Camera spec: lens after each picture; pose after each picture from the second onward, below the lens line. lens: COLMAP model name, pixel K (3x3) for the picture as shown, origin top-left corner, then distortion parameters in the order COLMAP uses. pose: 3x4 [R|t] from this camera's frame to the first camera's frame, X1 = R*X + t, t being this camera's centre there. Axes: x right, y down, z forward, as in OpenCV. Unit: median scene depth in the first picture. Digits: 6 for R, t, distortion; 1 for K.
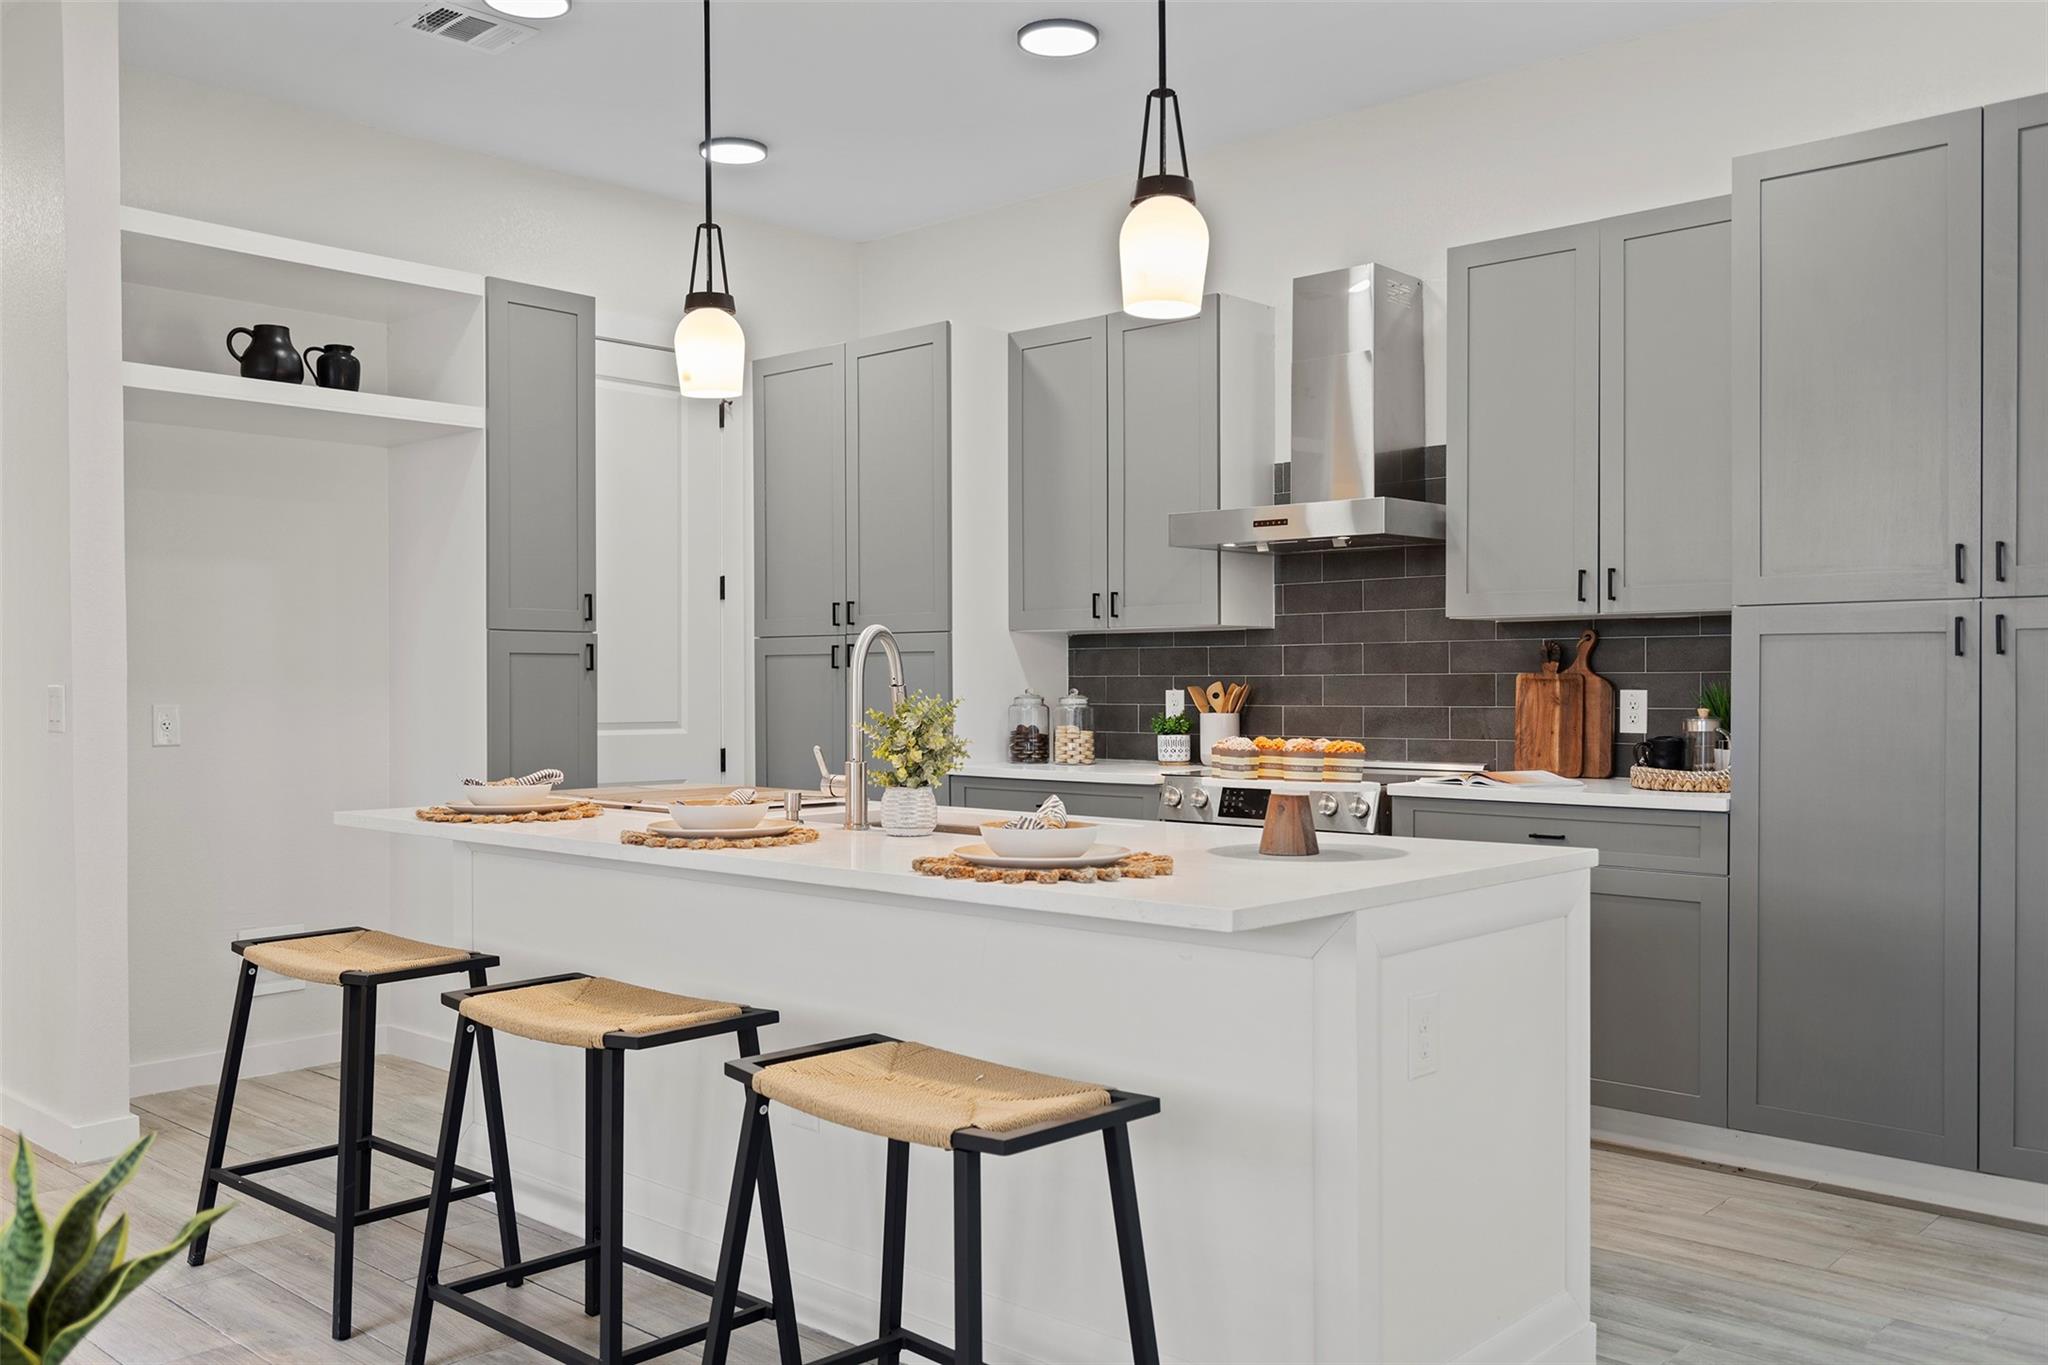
lens RADIAL K [[1697.3, 0, 1039.4], [0, 1697.3, 705.4], [0, 0, 1]] dist [0.031481, -0.035004]
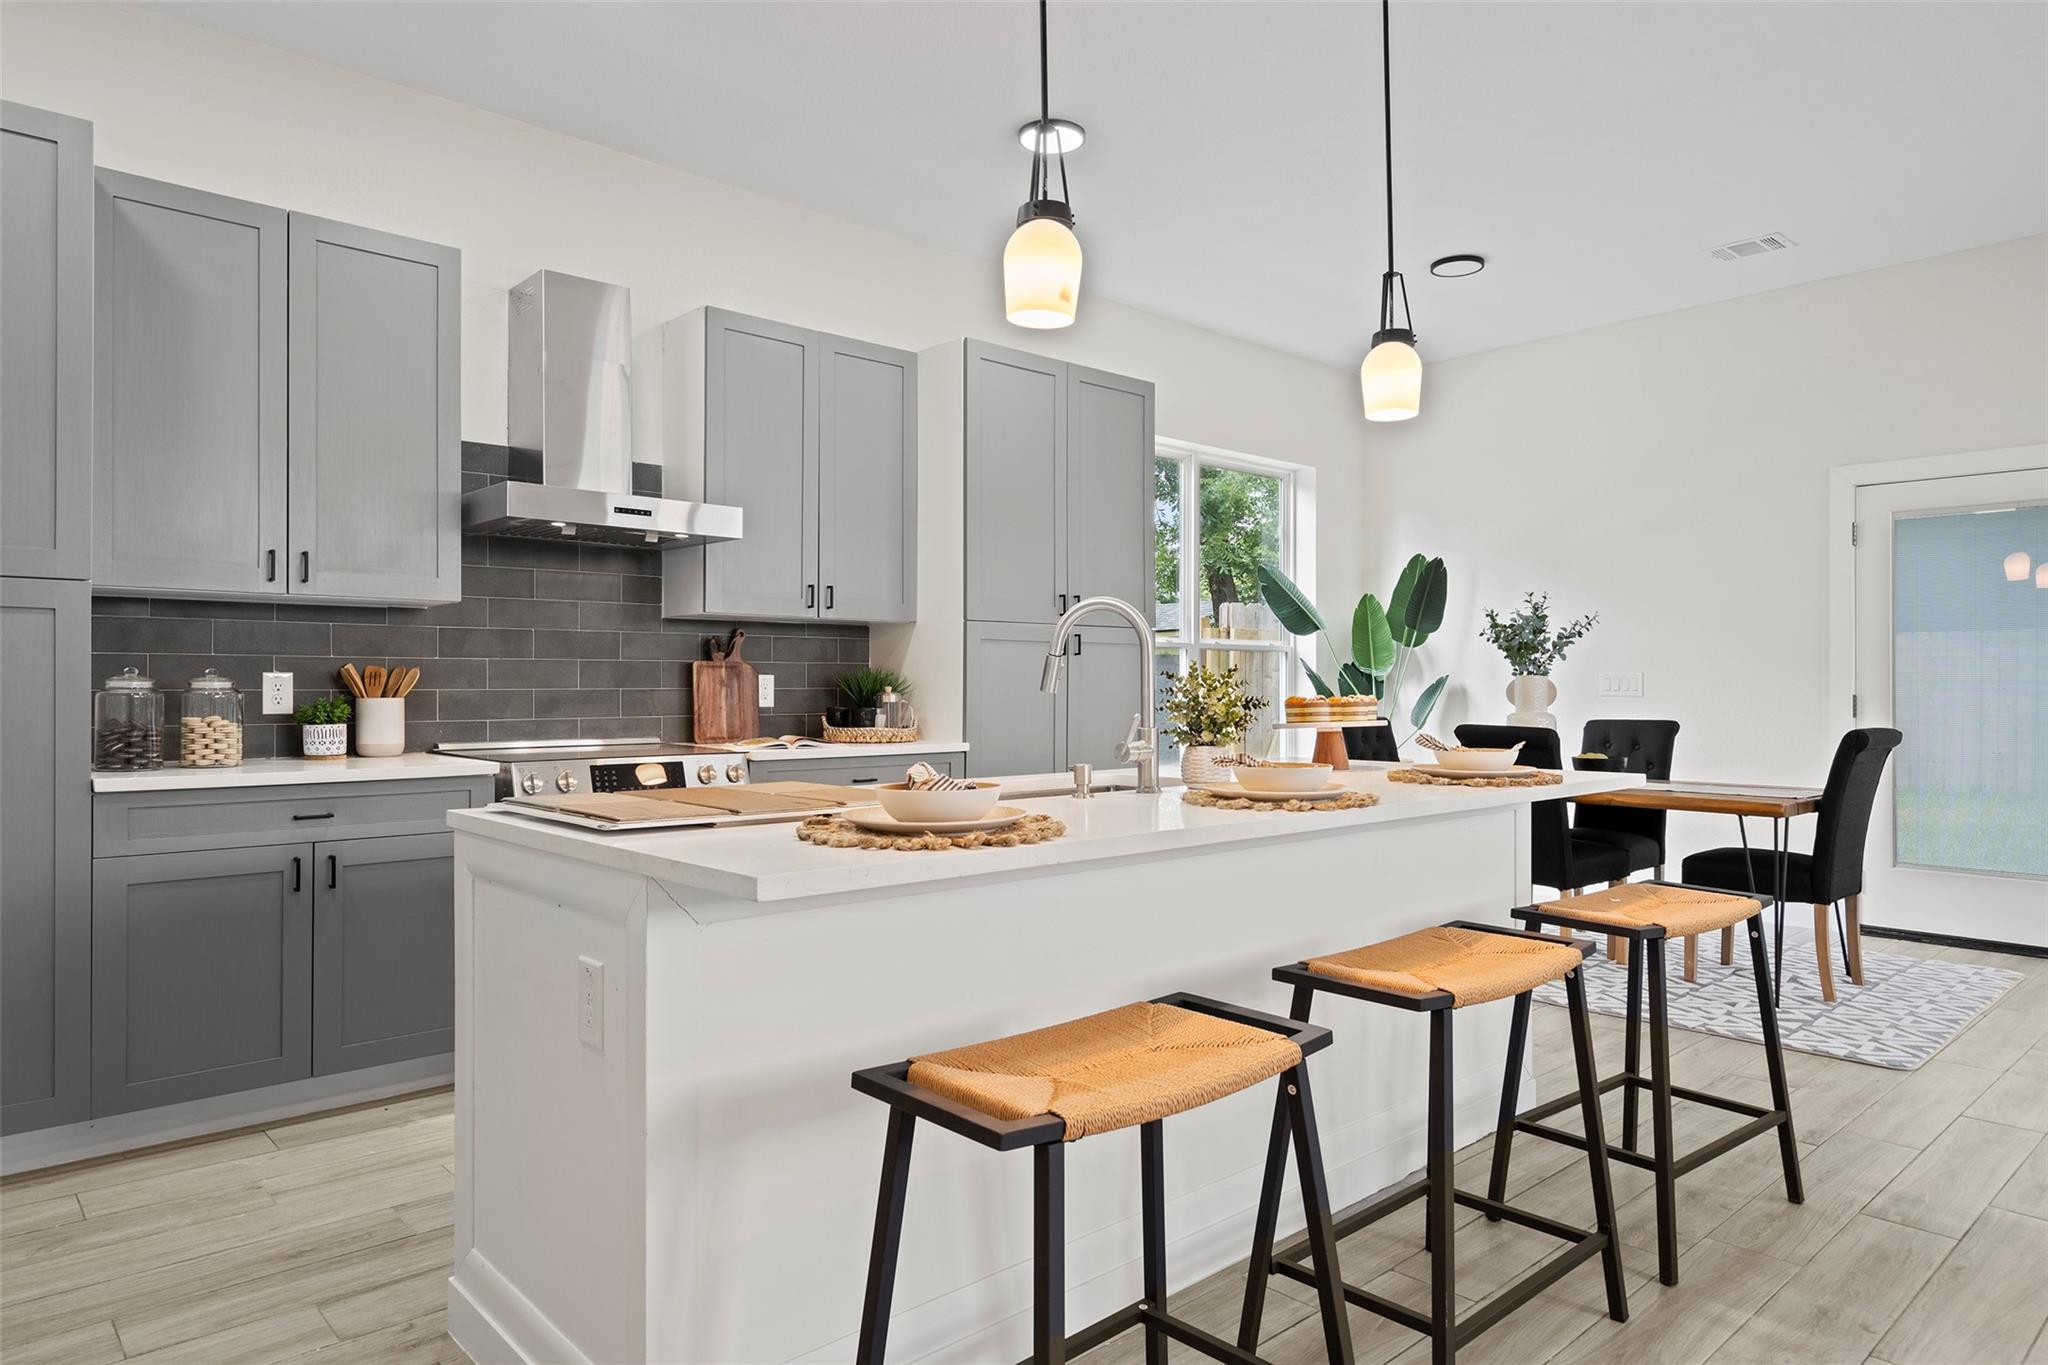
lens RADIAL K [[1255.6, 0, 1017.8], [0, 1255.6, 672.7], [0, 0, 1]] dist [0.010084, -0.001414]
pose [[0.092556, 0.012957, 0.995623, -0.638020], [0.014166, 0.999797, -0.014329, 0.006568], [-0.995607, 0.015430, 0.092353, 0.725621]]
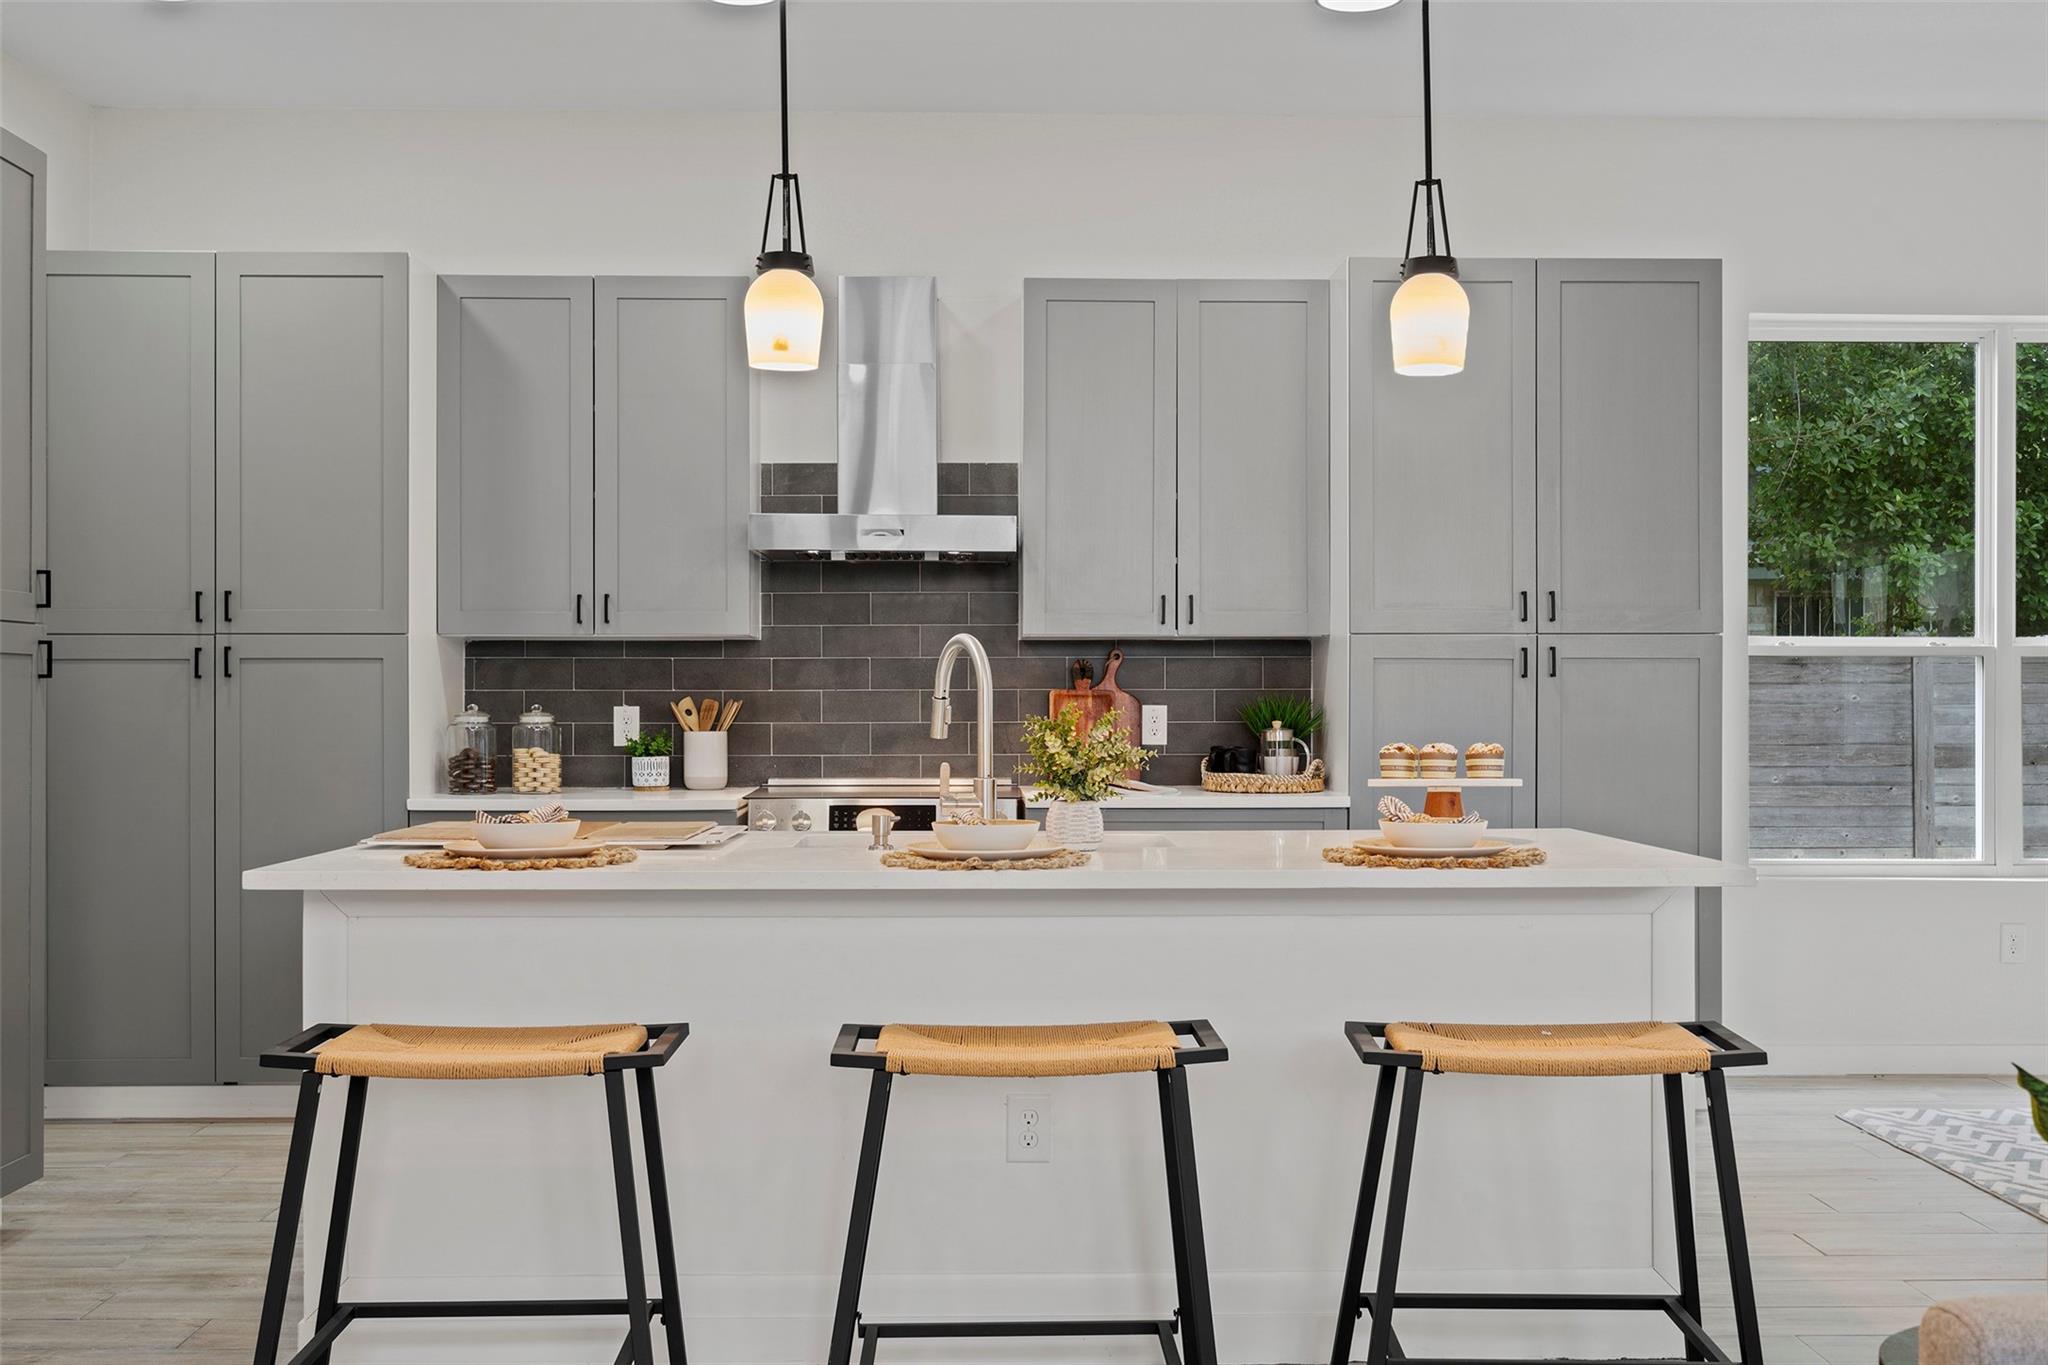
lens RADIAL K [[2026.4, 0, 1018.0], [0, 2026.4, 689.1], [0, 0, 1]] dist [0.021423, 0.000000]
pose [[0.720514, 0.005680, 0.693417, -0.634385], [0.008358, 0.999823, -0.016875, 0.001912], [-0.693390, 0.017954, 0.720339, 0.123491]]
